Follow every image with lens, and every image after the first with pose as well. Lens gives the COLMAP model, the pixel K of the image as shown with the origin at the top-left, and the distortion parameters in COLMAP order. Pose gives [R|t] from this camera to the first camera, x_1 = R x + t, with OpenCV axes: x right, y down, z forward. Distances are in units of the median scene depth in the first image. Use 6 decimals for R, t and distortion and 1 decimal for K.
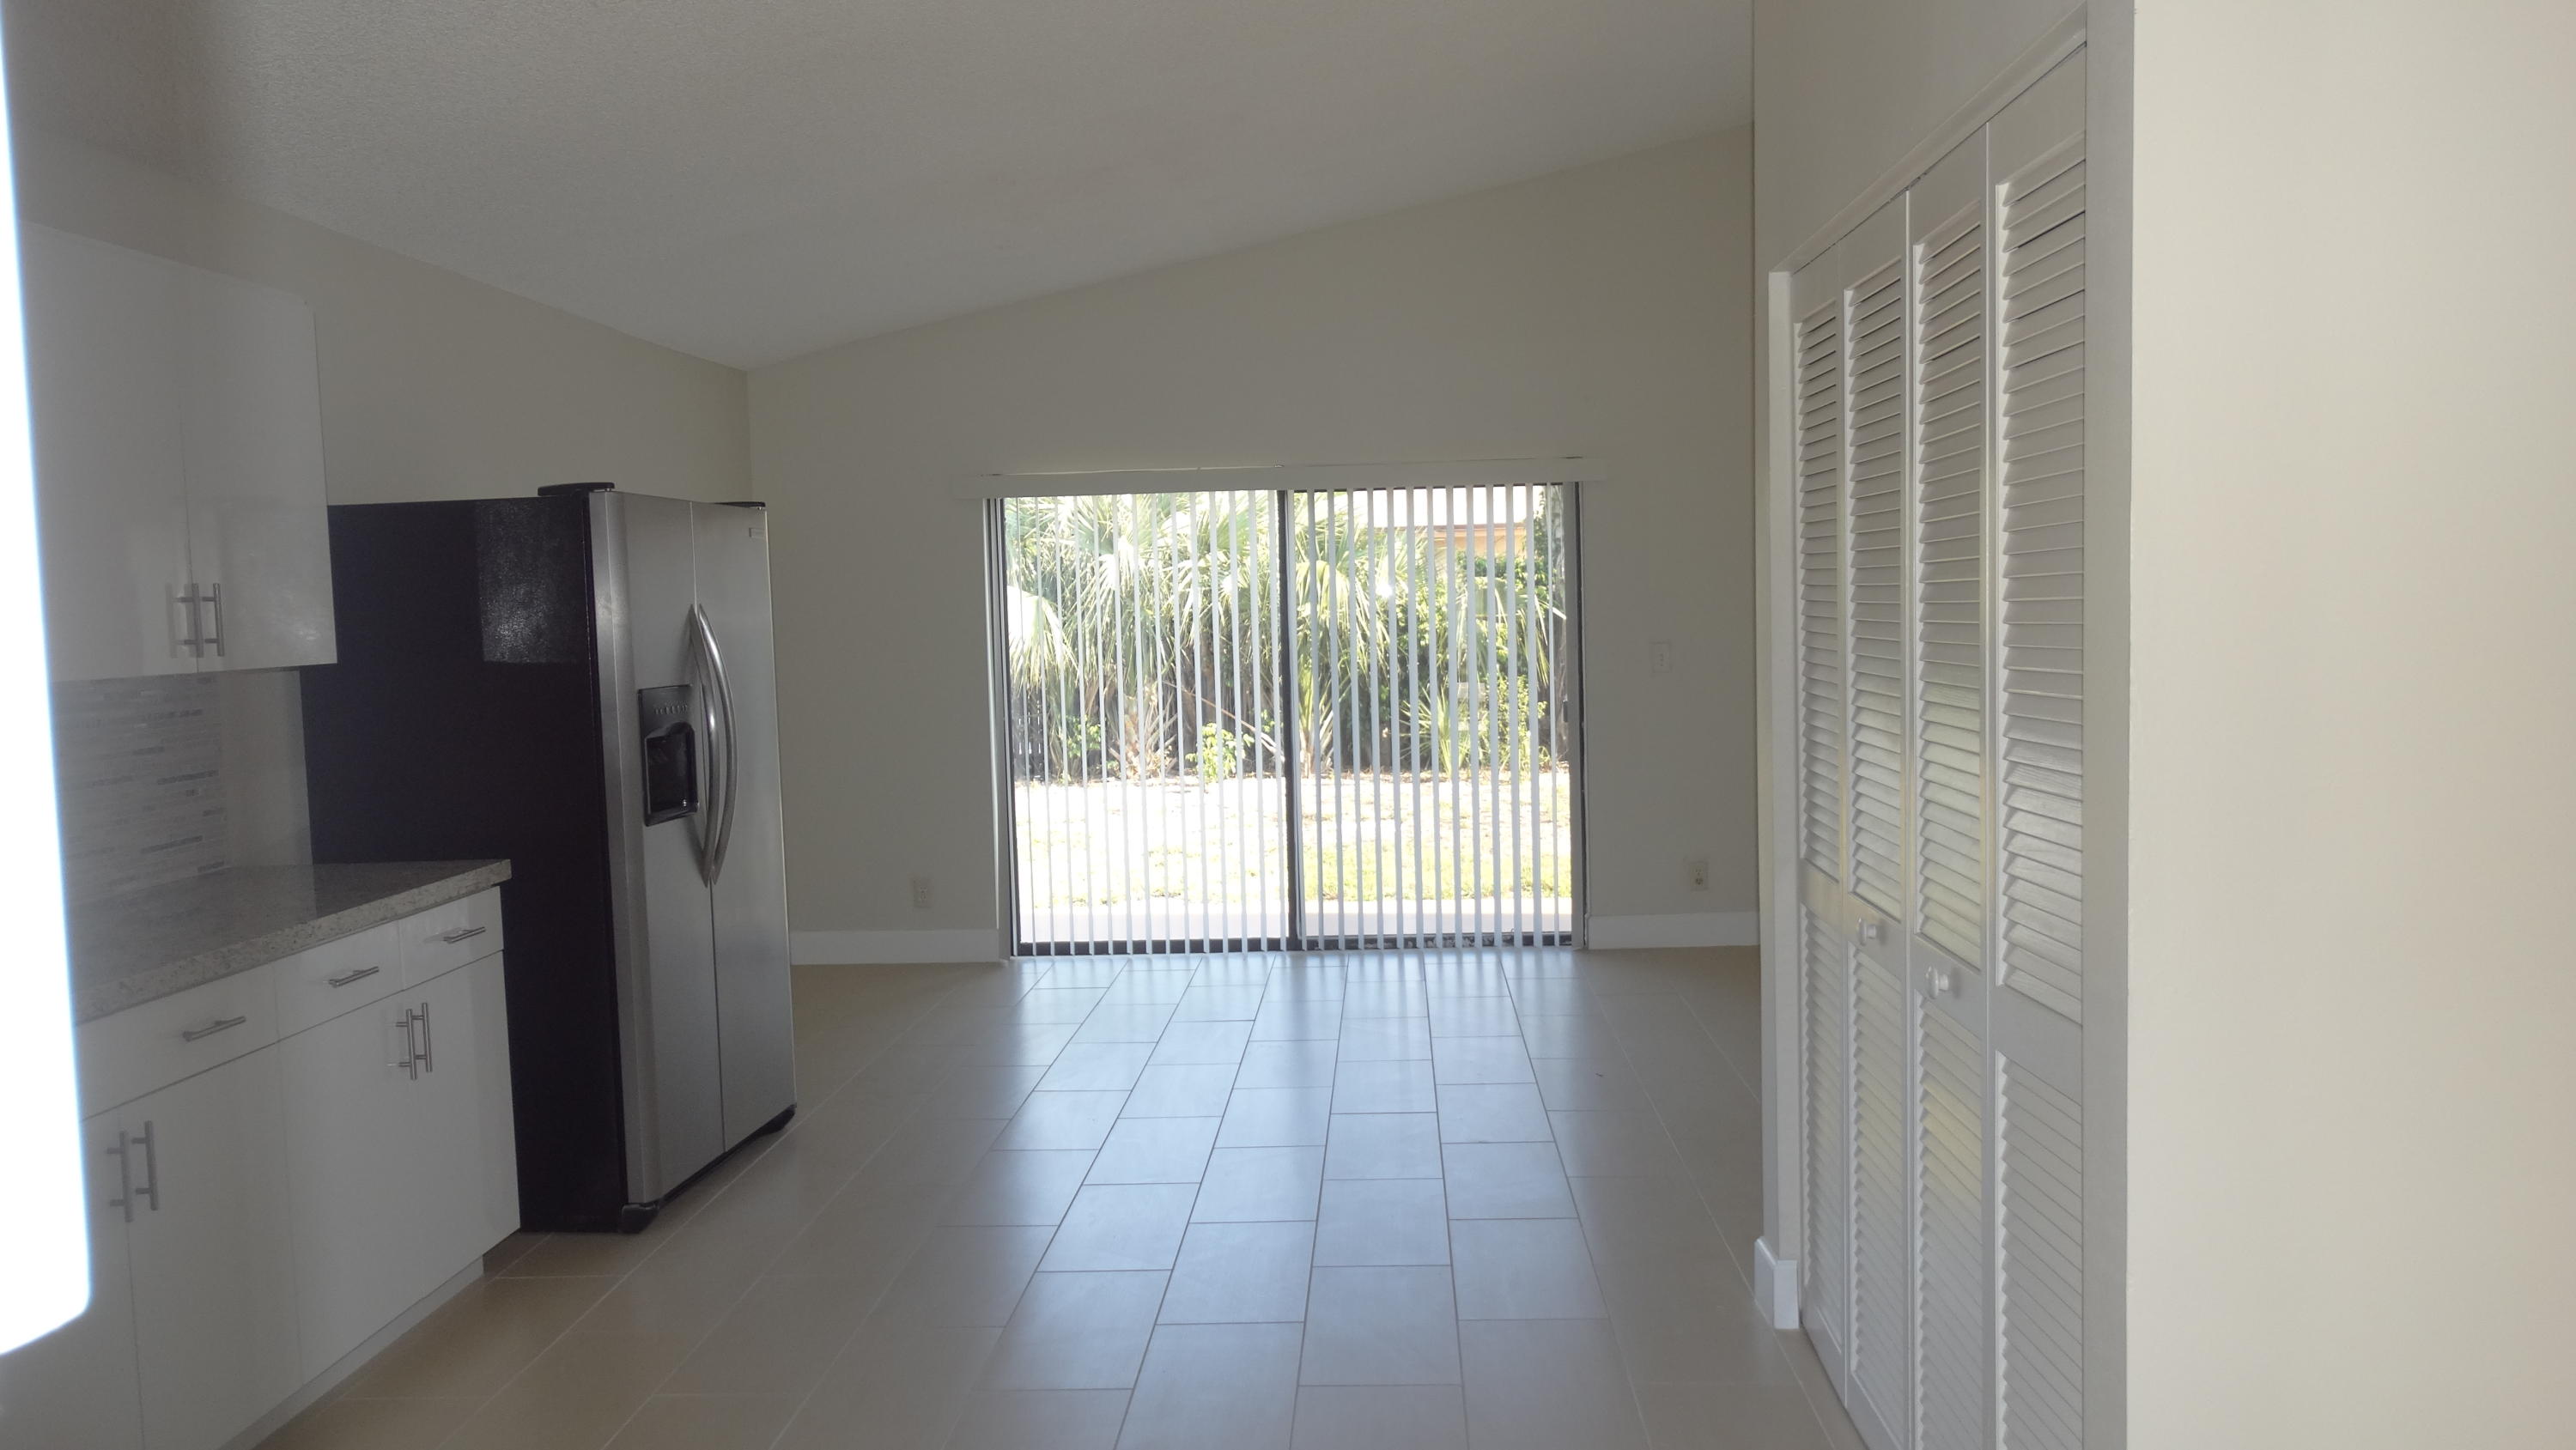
lens RADIAL K [[1853.6, 0, 1288.0], [0, 1853.6, 725.0], [0, 0, 1]] dist [0.034075, 0.000361]
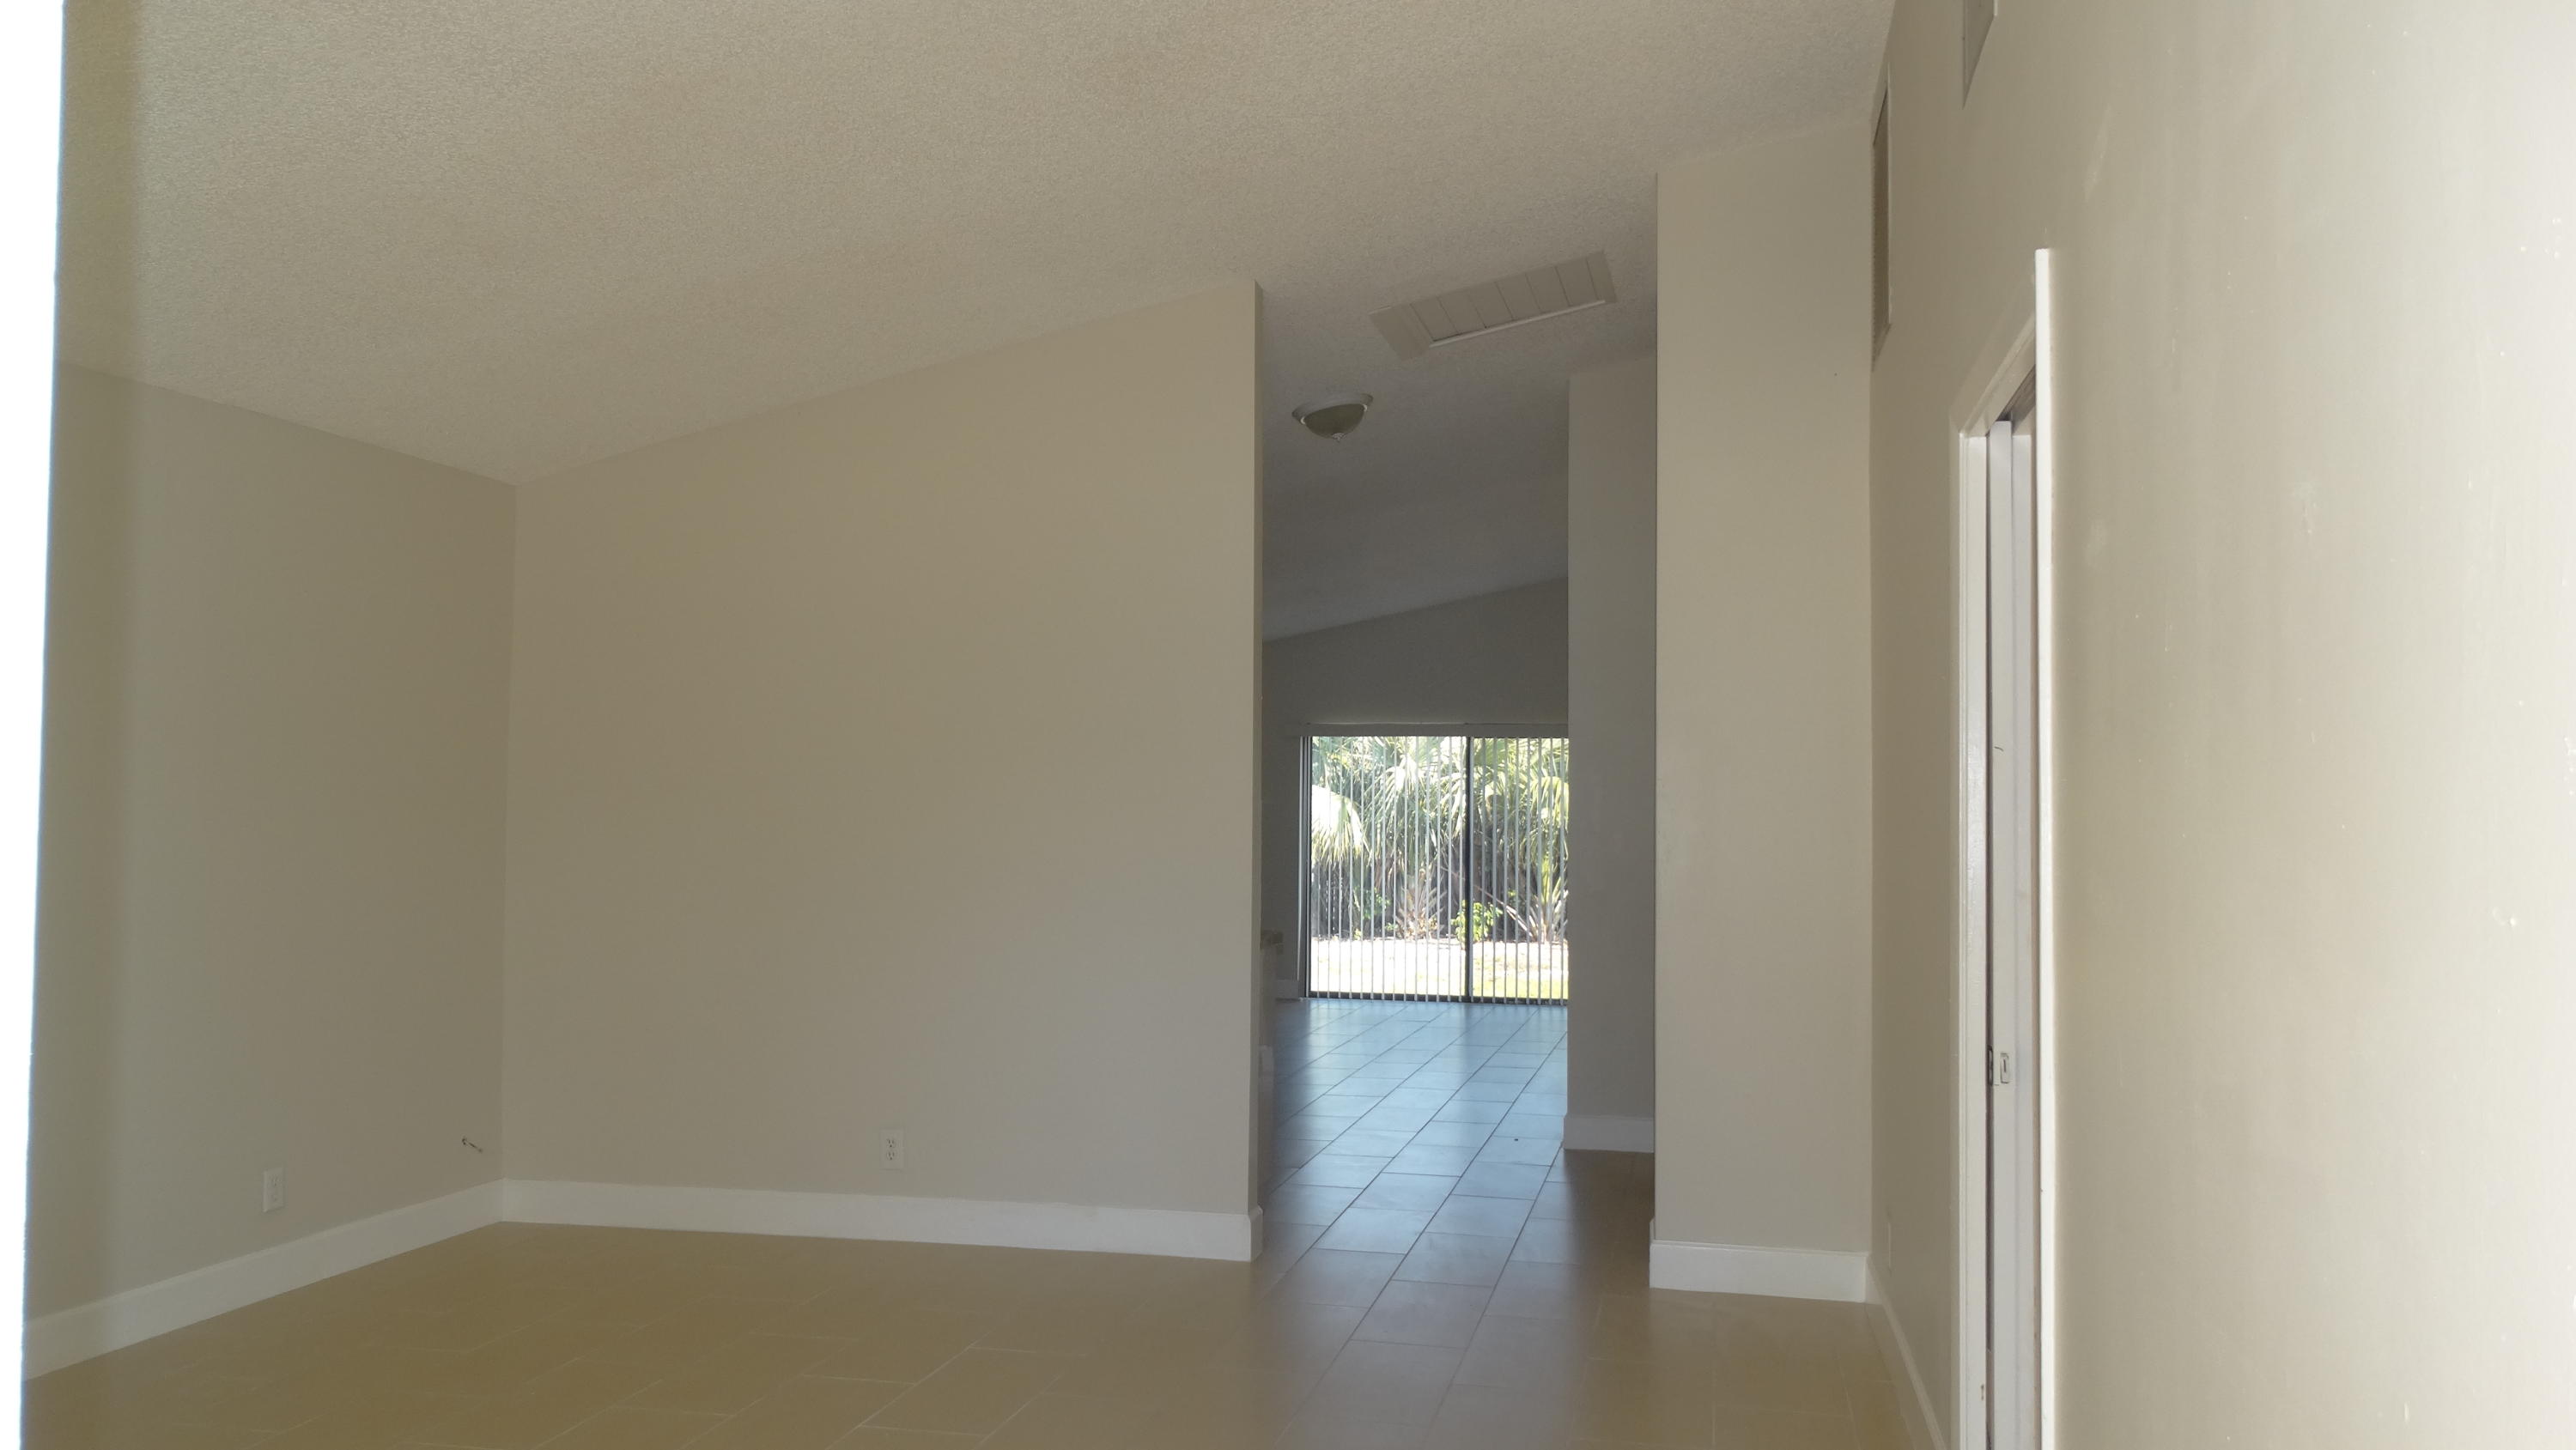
lens RADIAL K [[1853.6, 0, 1288.0], [0, 1853.6, 725.0], [0, 0, 1]] dist [0.034075, 0.000361]
pose [[0.984610, 0.021589, -0.173425, 0.061390], [-0.040747, 0.993350, -0.107681, 0.026312], [0.169947, 0.113090, 0.978943, -0.344455]]
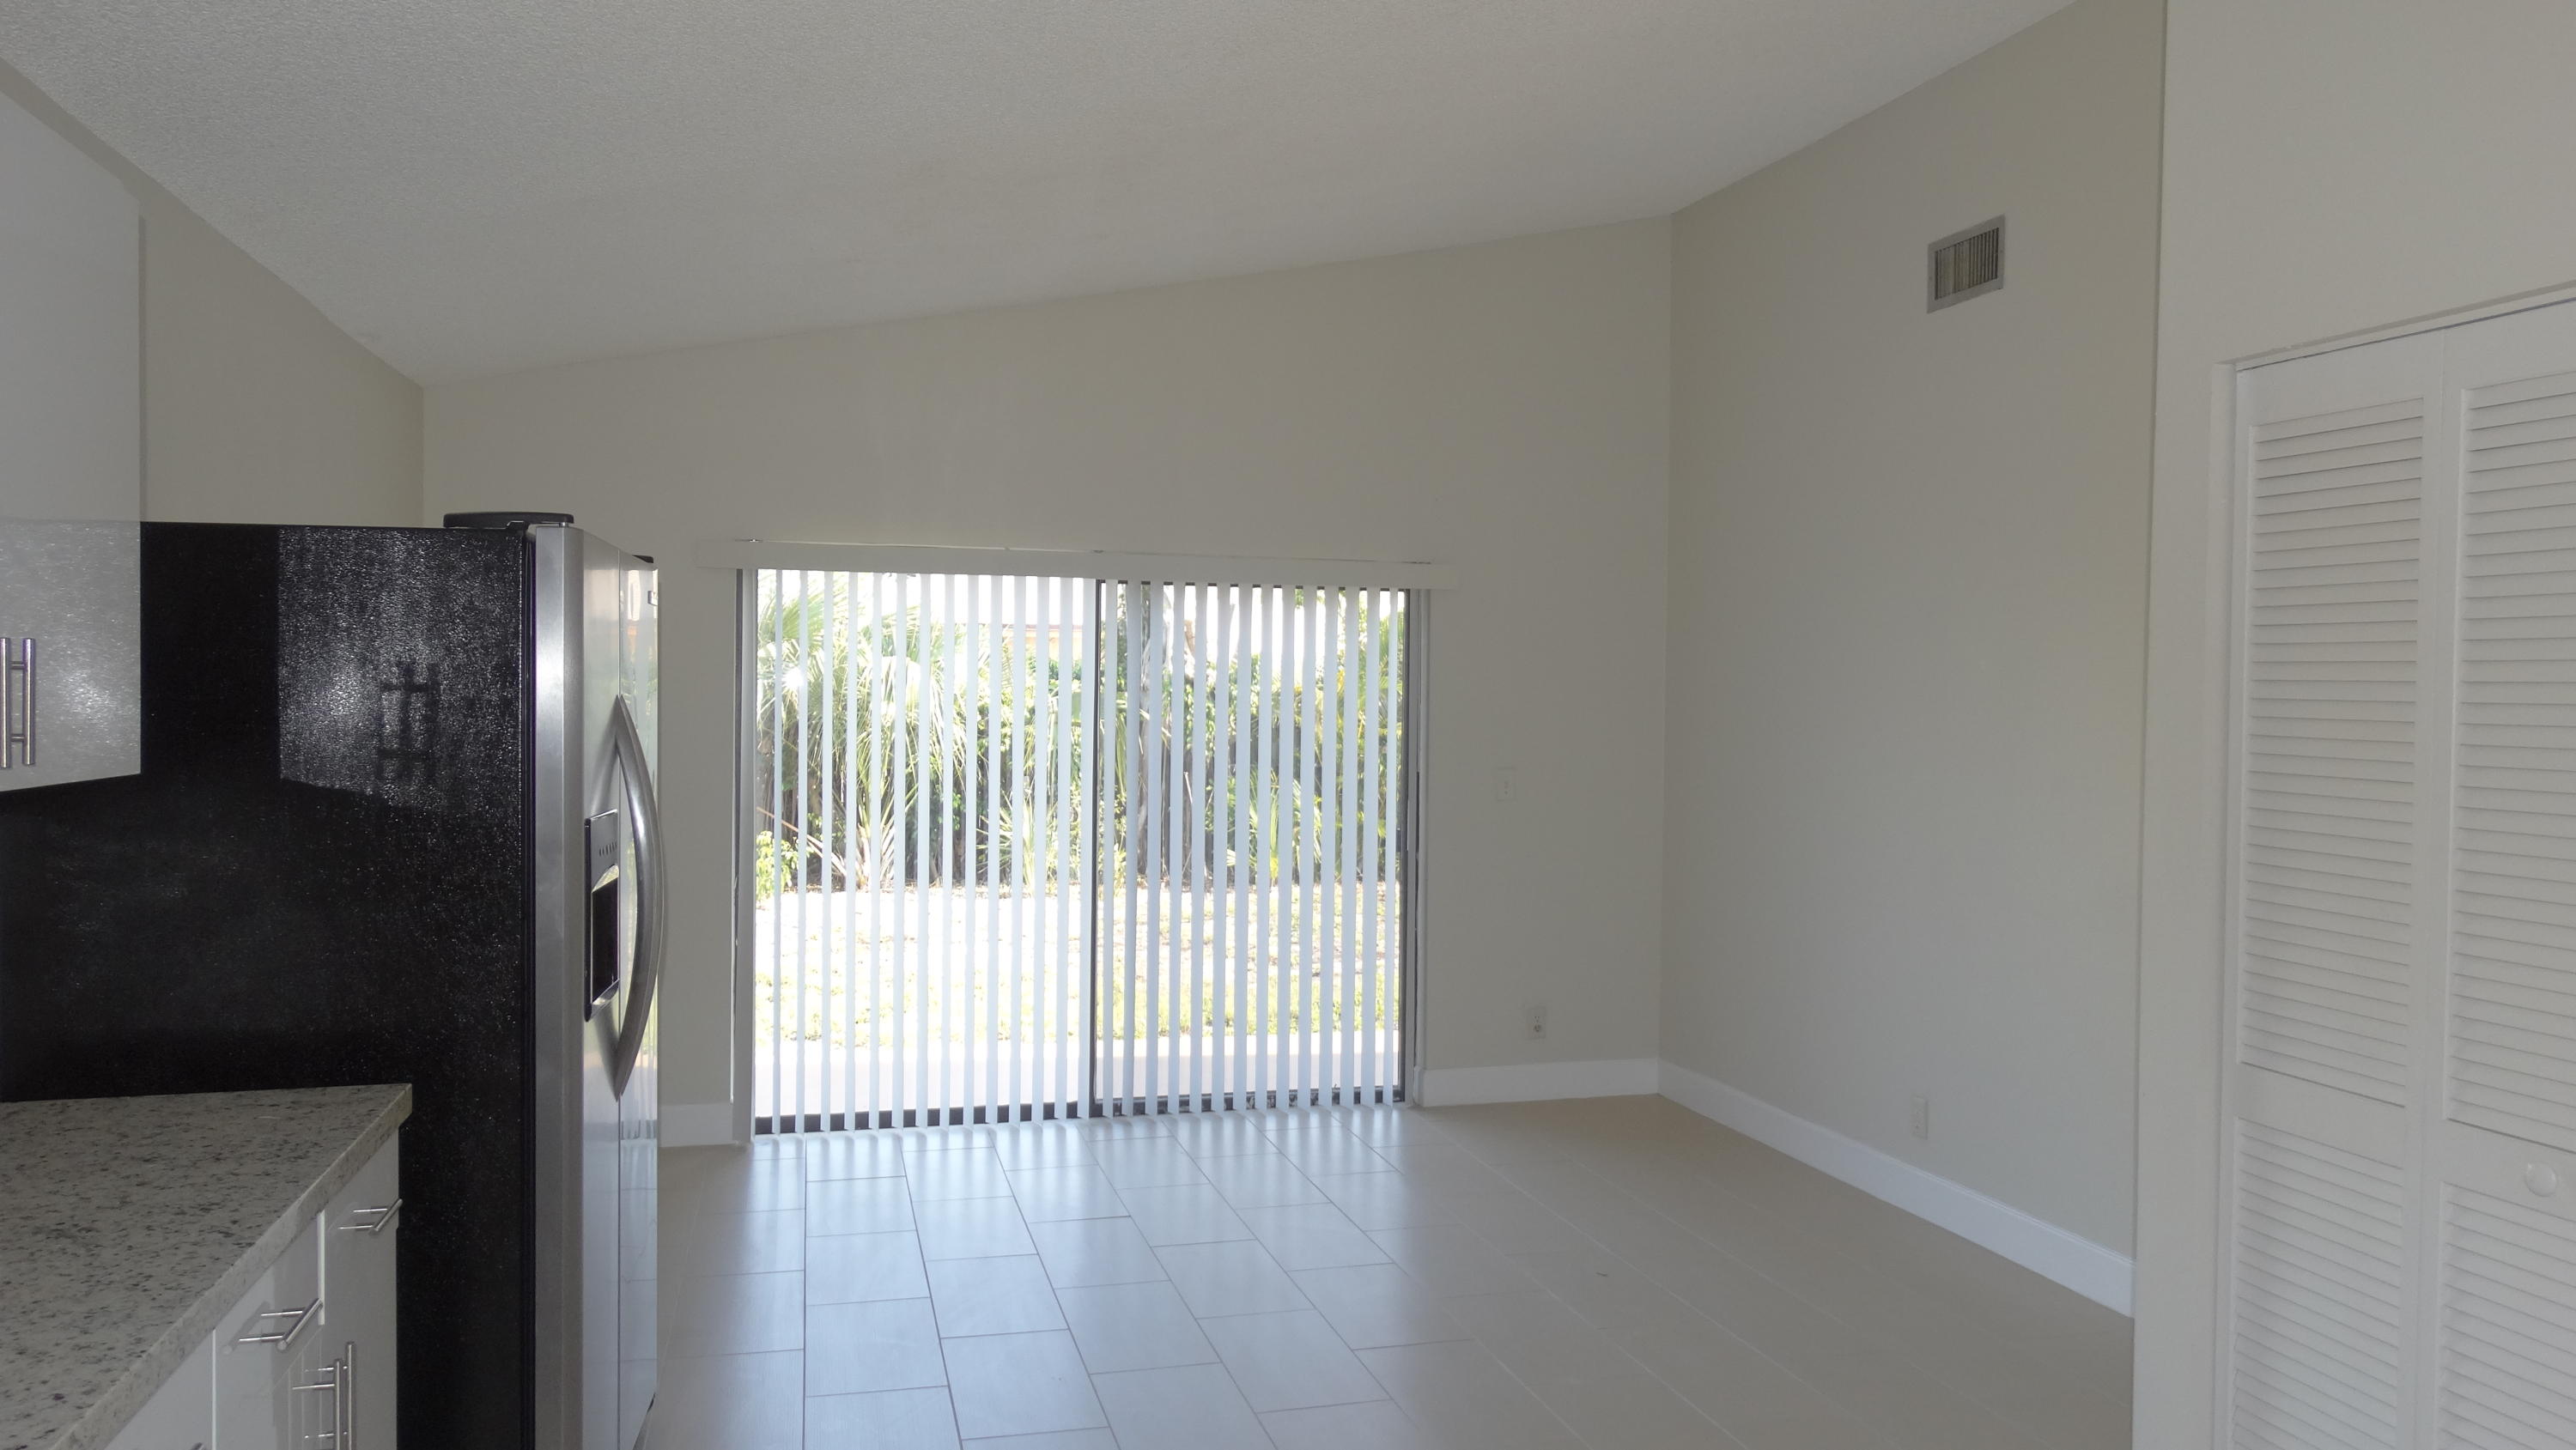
lens RADIAL K [[1886.7, 0, 1288.0], [0, 1886.7, 725.0], [0, 0, 1]] dist [0.101257, 0.000125]
pose [[0.957610, 0.034143, 0.286038, -0.076928], [-0.018221, 0.998142, -0.058141, -0.003961], [-0.287492, 0.050464, 0.956453, 0.061793]]
